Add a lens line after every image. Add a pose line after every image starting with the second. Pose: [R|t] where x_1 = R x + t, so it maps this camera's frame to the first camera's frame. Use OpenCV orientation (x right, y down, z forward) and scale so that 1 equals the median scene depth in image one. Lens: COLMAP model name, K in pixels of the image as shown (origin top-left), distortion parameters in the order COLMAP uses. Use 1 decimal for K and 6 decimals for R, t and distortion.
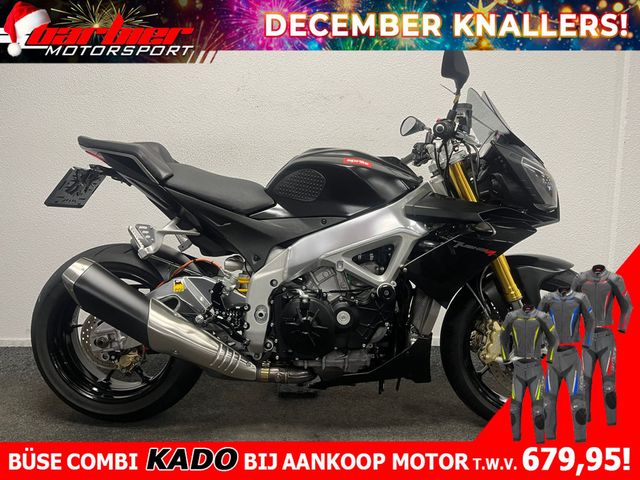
lens RADIAL K [[482.7, 0, 319.5], [0, 482.7, 235.0], [0, 0, 1]] dist [0.053191, -0.065361]
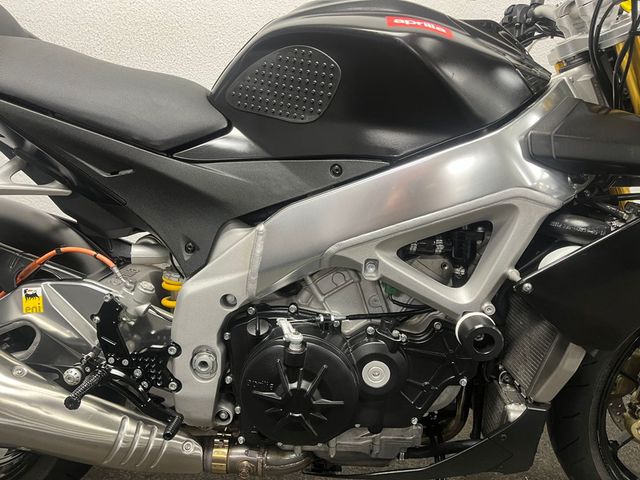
lens RADIAL K [[482.7, 0, 319.7], [0, 482.7, 241.1], [0, 0, 1]] dist [0.053191, -0.065361]
pose [[0.999895, -0.000595, 0.014497, -0.012668], [-0.001966, 0.984390, 0.175987, -0.040936], [-0.014375, -0.175997, 0.984286, 0.542314]]
